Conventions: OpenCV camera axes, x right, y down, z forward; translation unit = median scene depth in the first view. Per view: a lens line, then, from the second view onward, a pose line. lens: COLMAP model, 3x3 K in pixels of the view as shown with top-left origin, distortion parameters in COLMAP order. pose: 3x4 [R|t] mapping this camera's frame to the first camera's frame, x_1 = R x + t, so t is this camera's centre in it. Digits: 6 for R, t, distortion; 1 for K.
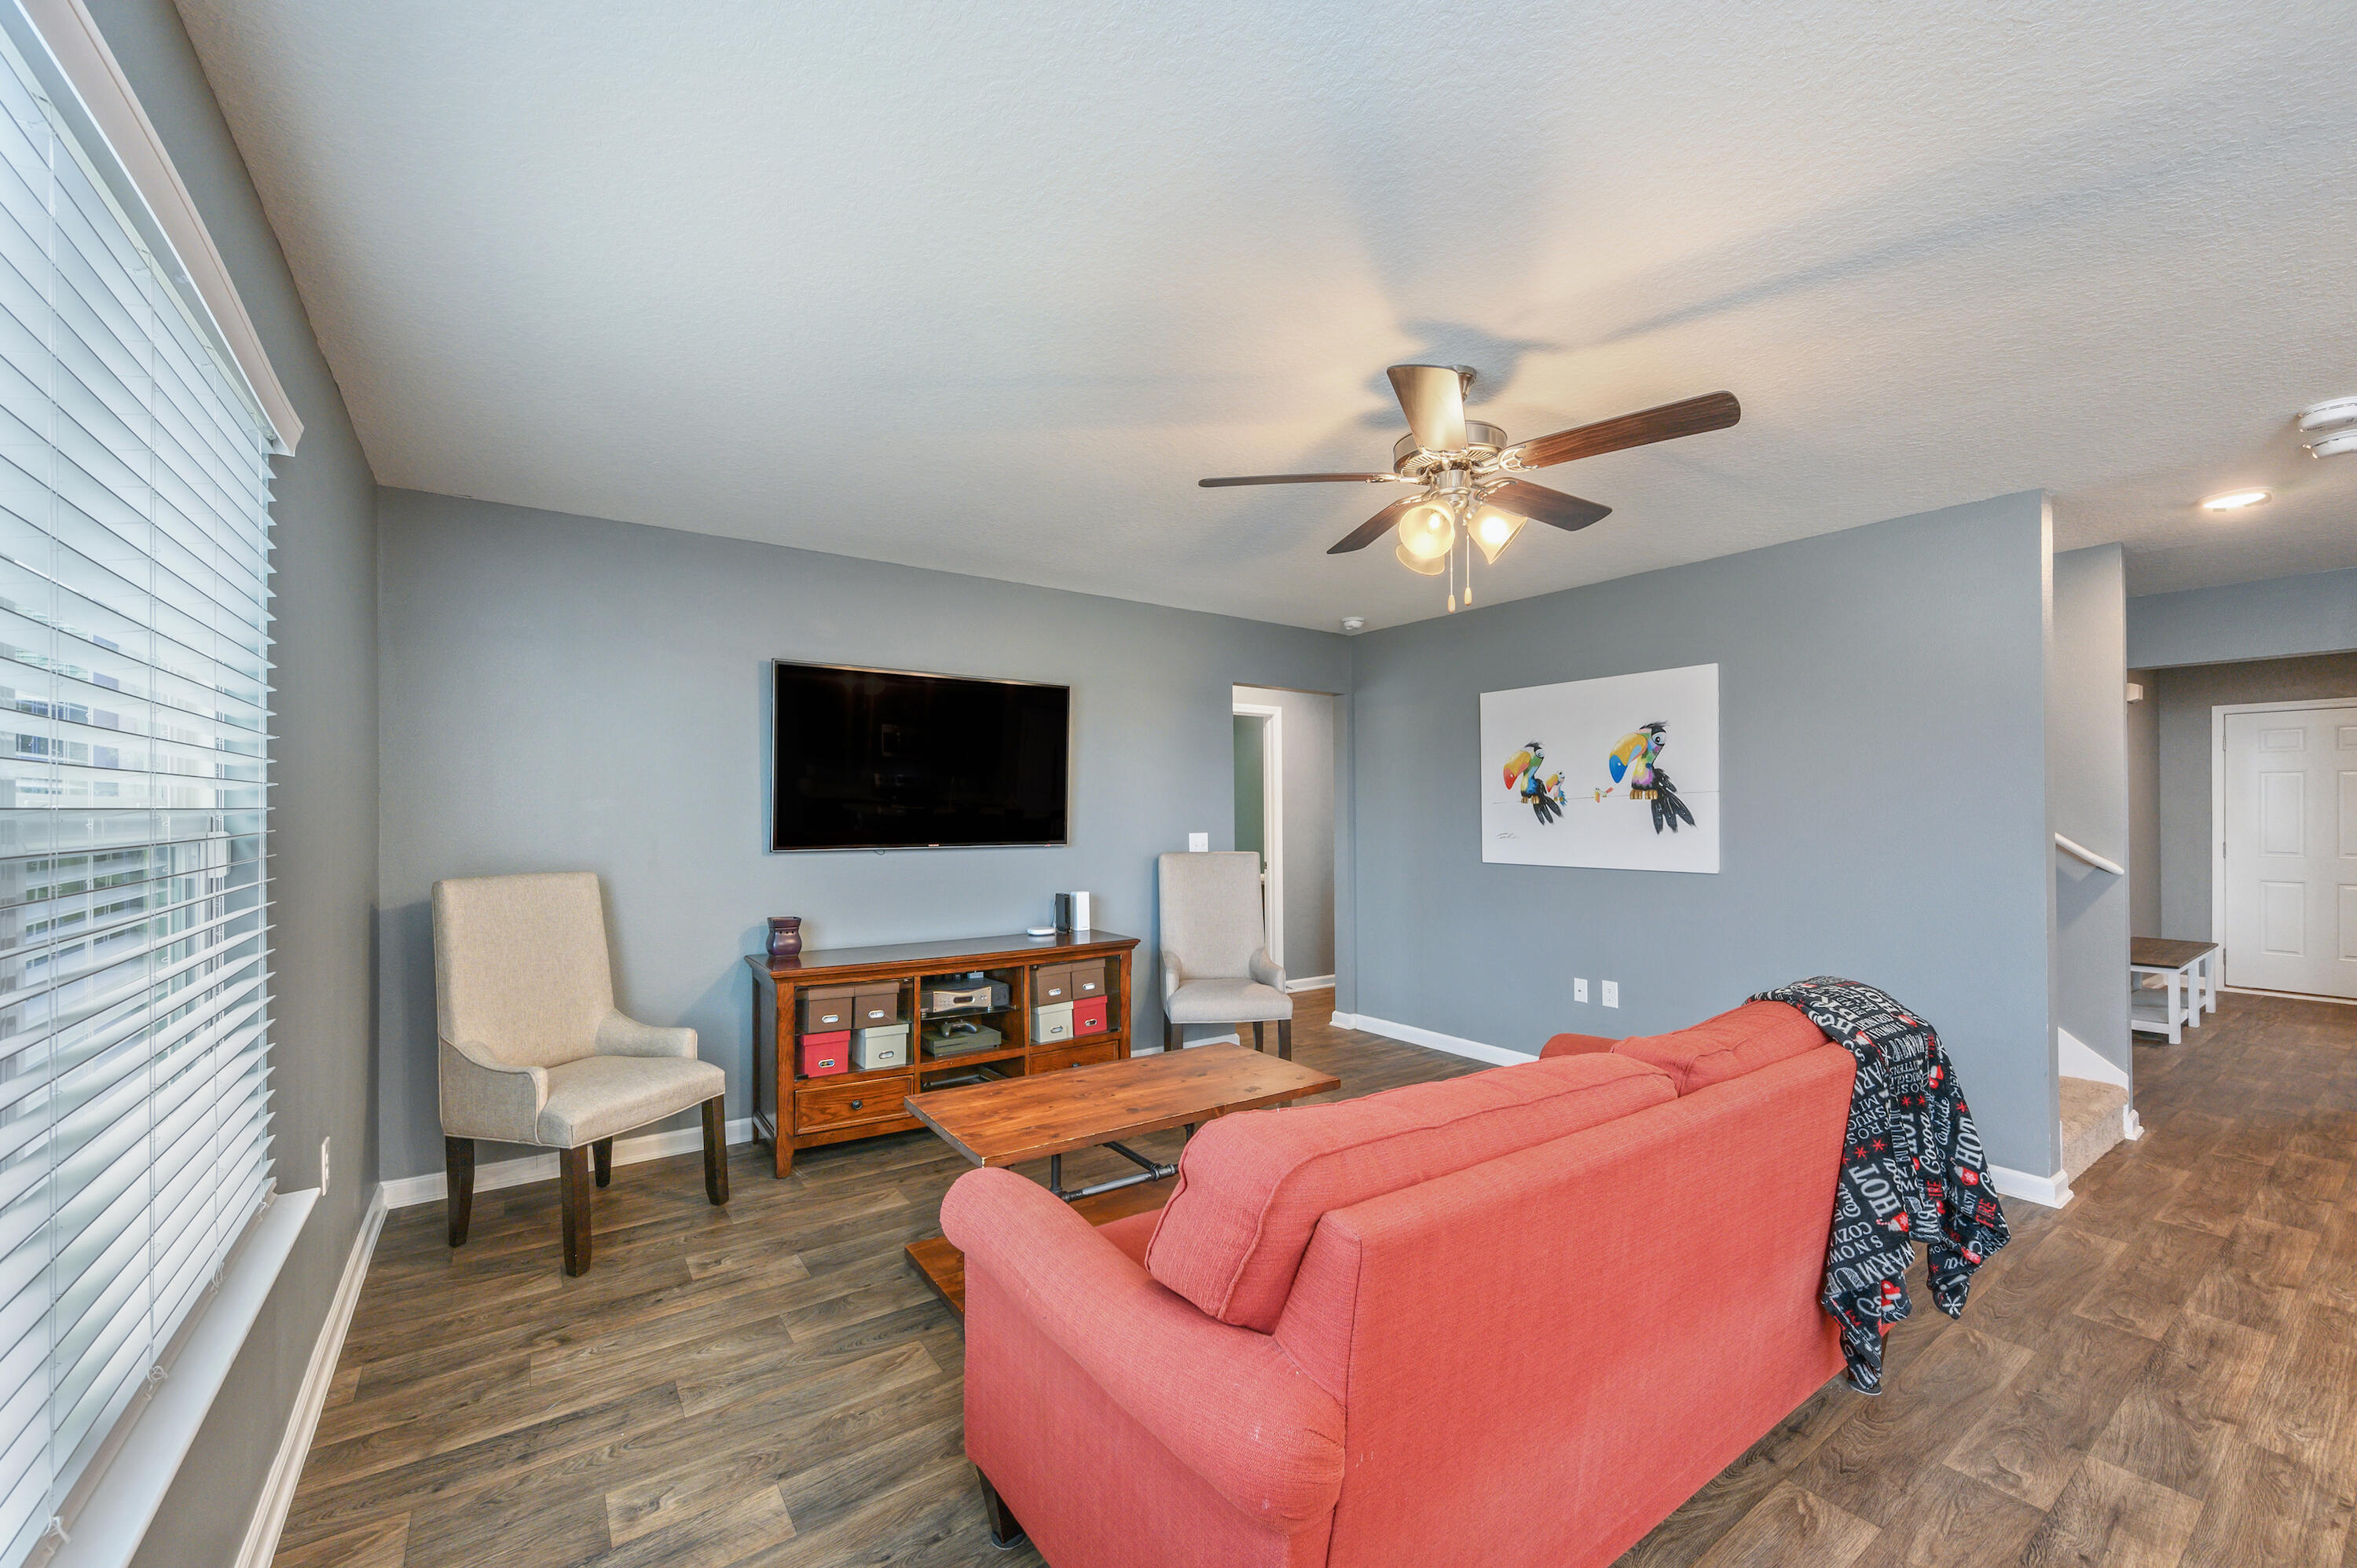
lens RADIAL K [[935.8, 0, 1182.4], [0, 935.8, 798.7], [0, 0, 1]] dist [-0.002253, 0.000678]
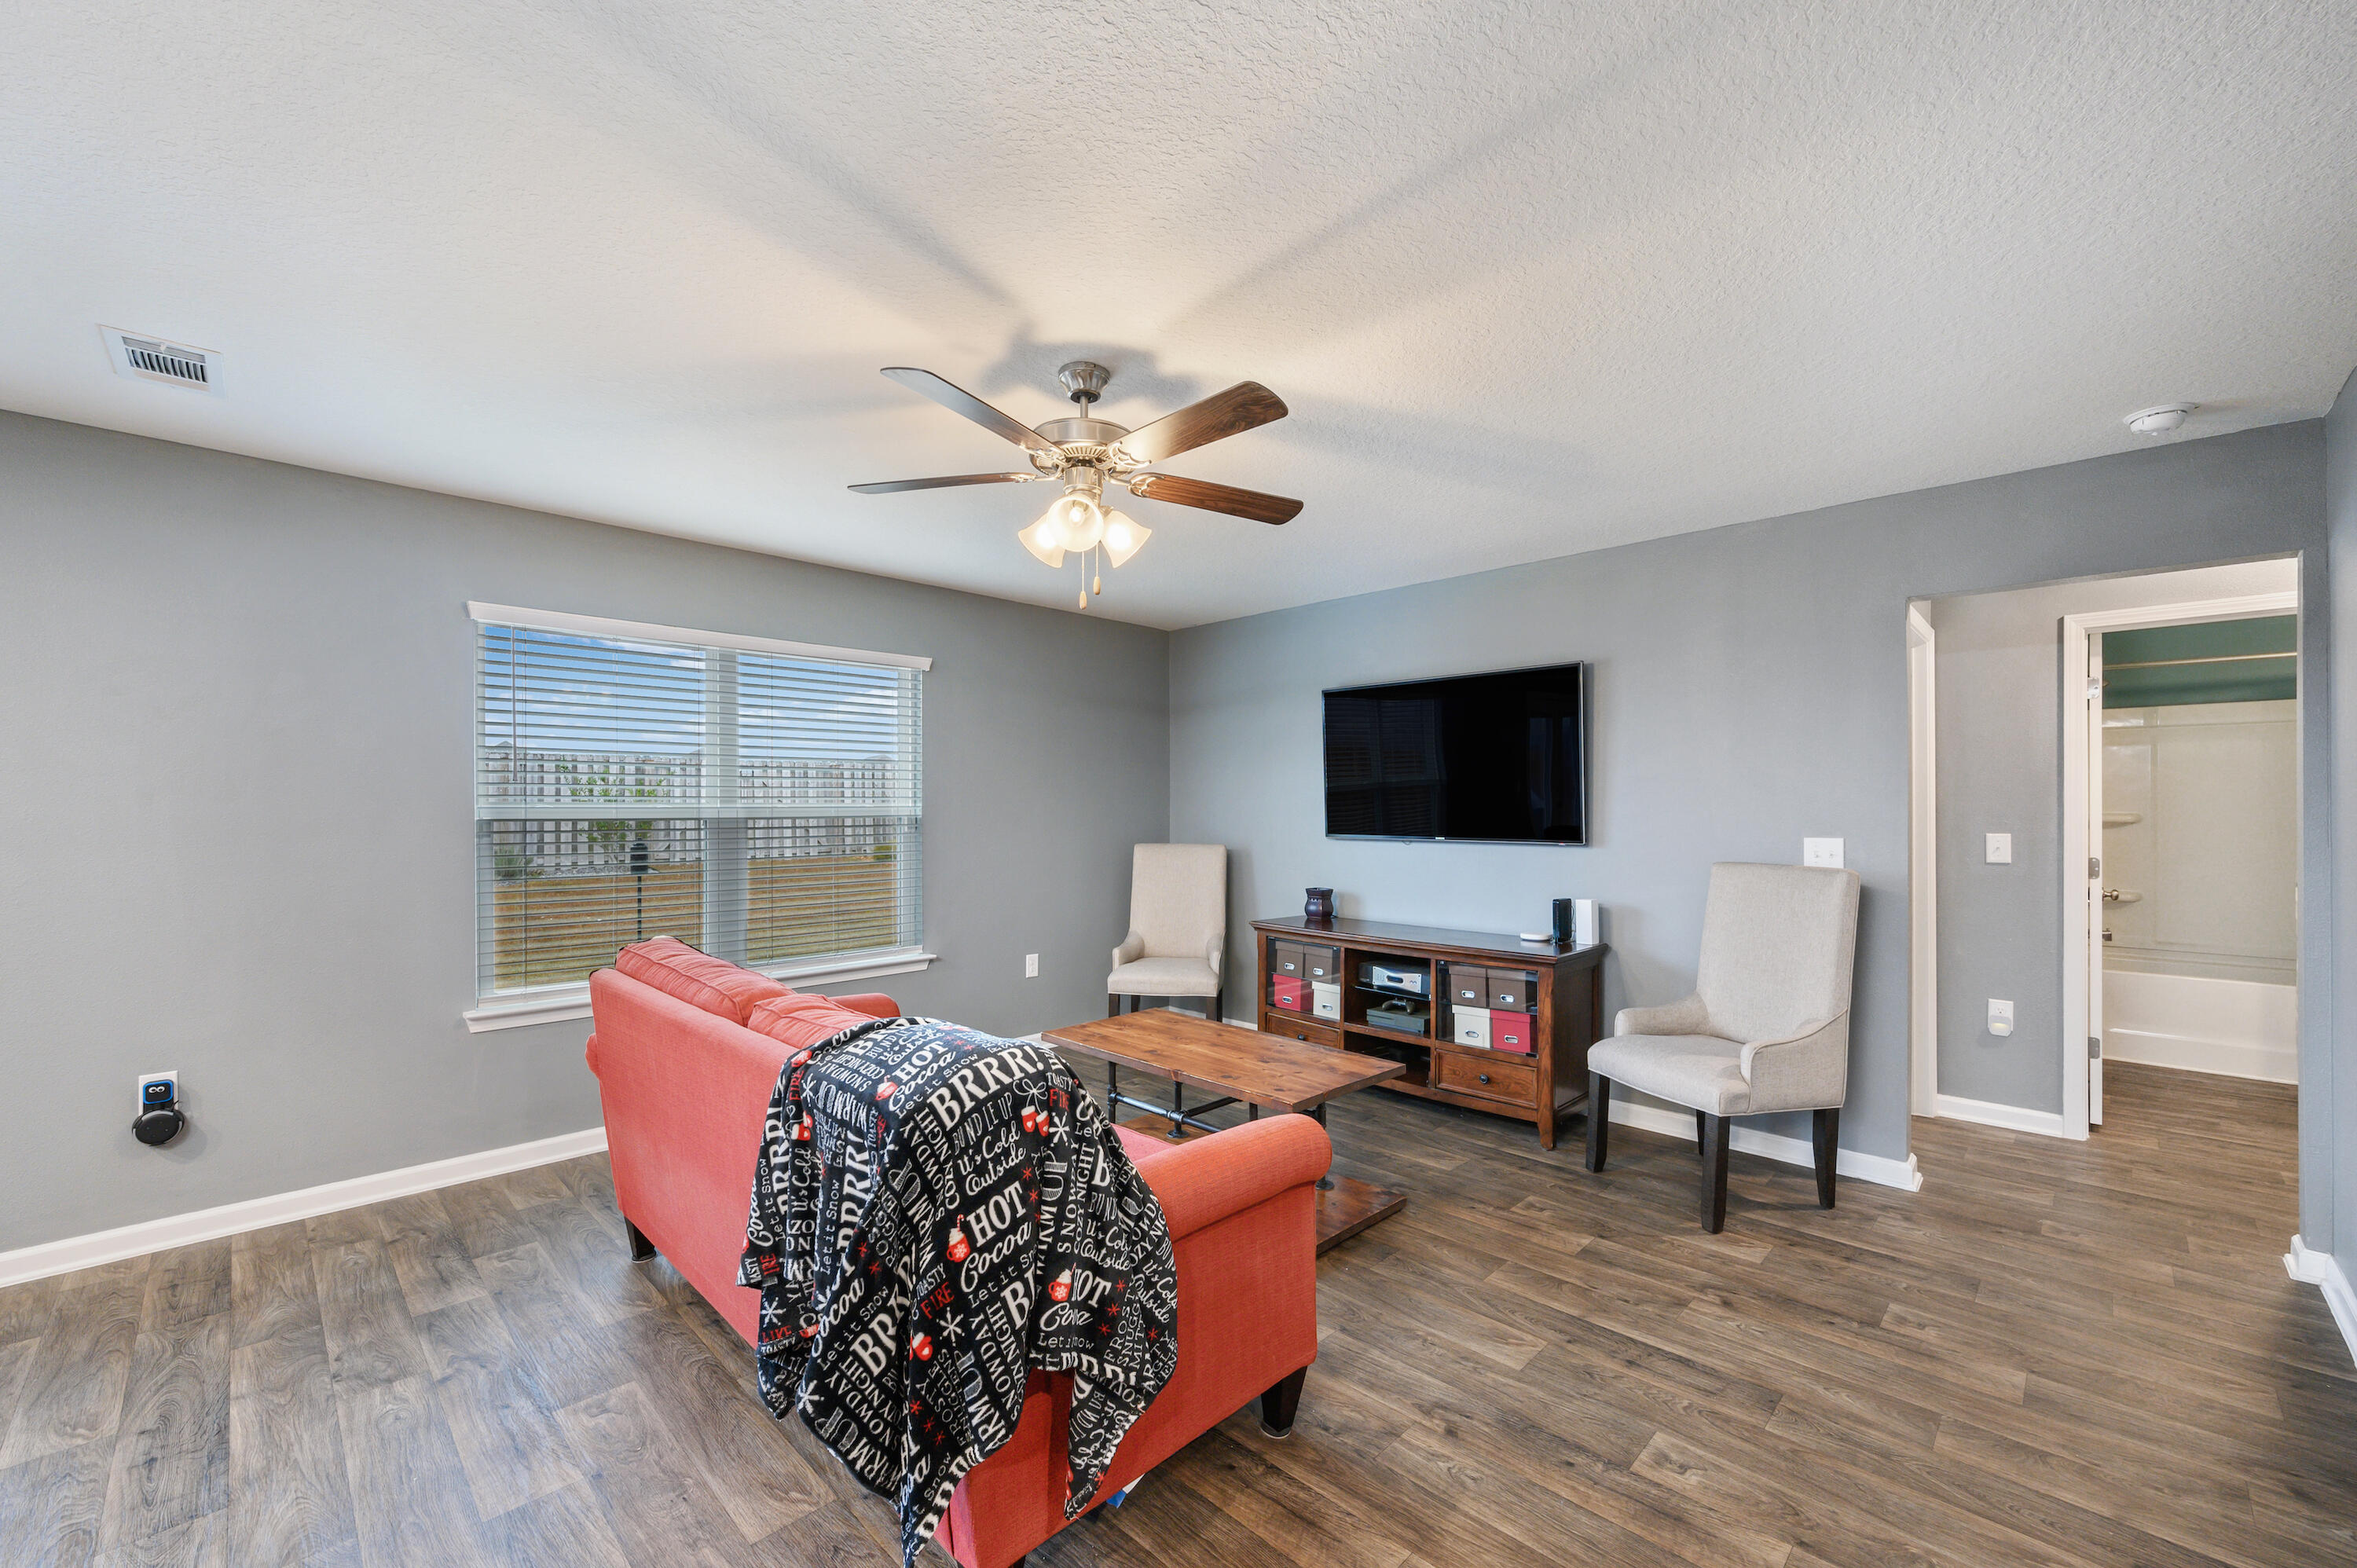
lens RADIAL K [[947.1, 0, 1180.5], [0, 947.1, 802.2], [0, 0, 1]] dist [0.000602, 0.000388]
pose [[0.173073, -0.004255, -0.984900, 0.668078], [0.013529, 0.999907, -0.001943, 0.006800], [0.984816, -0.012988, 0.173115, 0.472641]]
